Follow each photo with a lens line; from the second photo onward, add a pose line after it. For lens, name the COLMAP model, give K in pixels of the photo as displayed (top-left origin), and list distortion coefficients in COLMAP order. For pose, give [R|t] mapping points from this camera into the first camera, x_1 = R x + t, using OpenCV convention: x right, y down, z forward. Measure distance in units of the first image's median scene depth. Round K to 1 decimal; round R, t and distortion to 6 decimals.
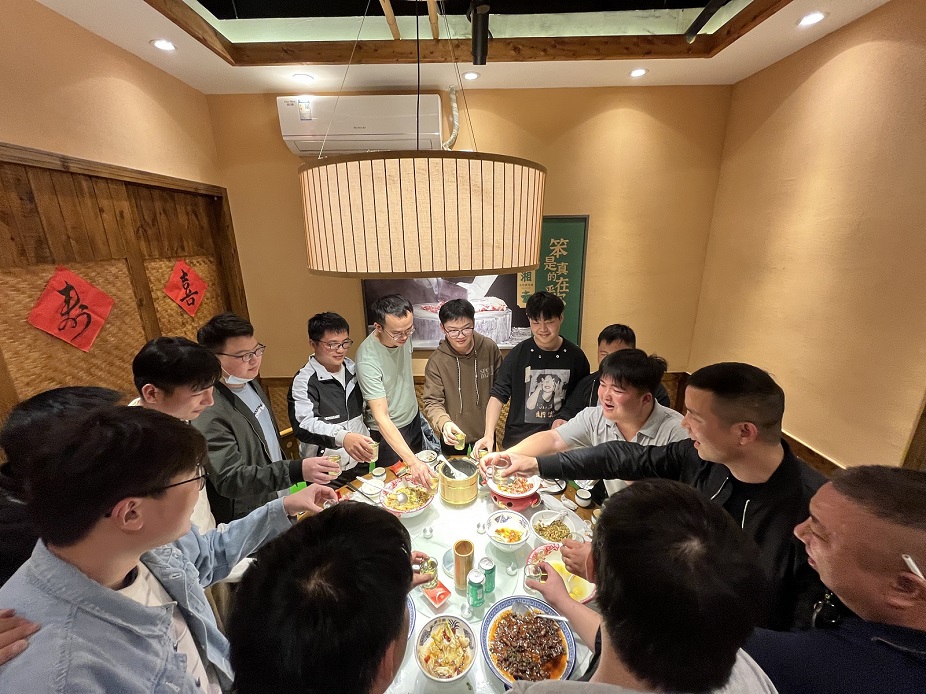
lens RADIAL K [[369.0, 0, 466.7], [0, 369.0, 345.6], [0, 0, 1]] dist [0.000025, -0.000302]
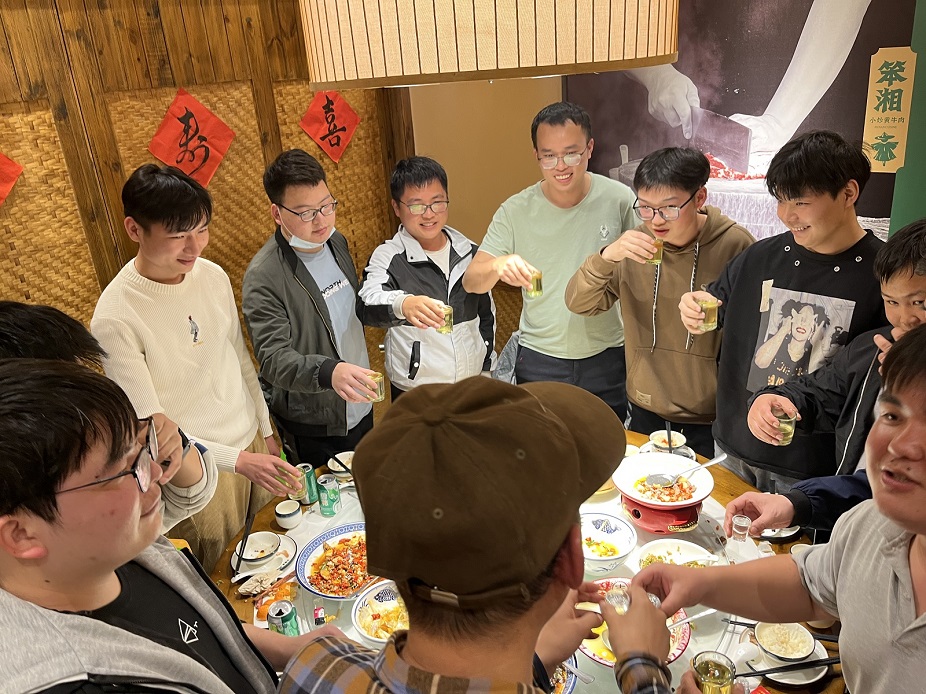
lens RADIAL K [[690.1, 0, 475.1], [0, 690.1, 347.0], [0, 0, 1]] dist [0.089861, -0.128302]
pose [[0.801698, 0.185898, -0.568086, 0.395884], [-0.109187, 0.979962, 0.166592, 0.025308], [0.587672, -0.071529, 0.805931, 0.003396]]
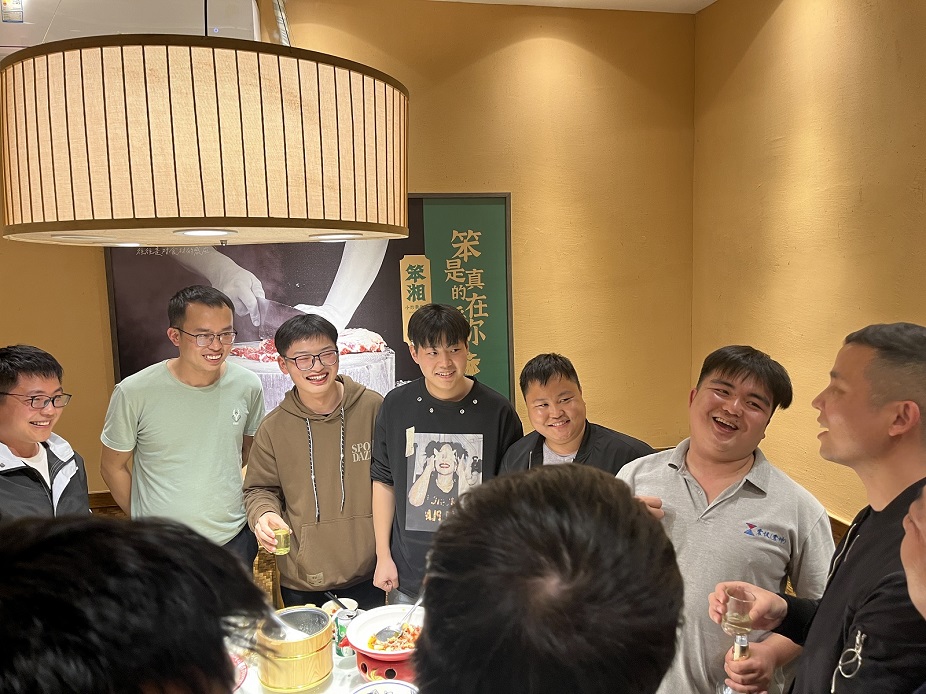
lens RADIAL K [[690.1, 0, 475.1], [0, 690.1, 347.0], [0, 0, 1]] dist [0.089861, -0.128302]
pose [[0.978636, -0.030543, 0.203321, 0.035398], [0.063796, 0.985204, -0.159067, 0.106818], [-0.195454, 0.168640, 0.966105, -0.094919]]
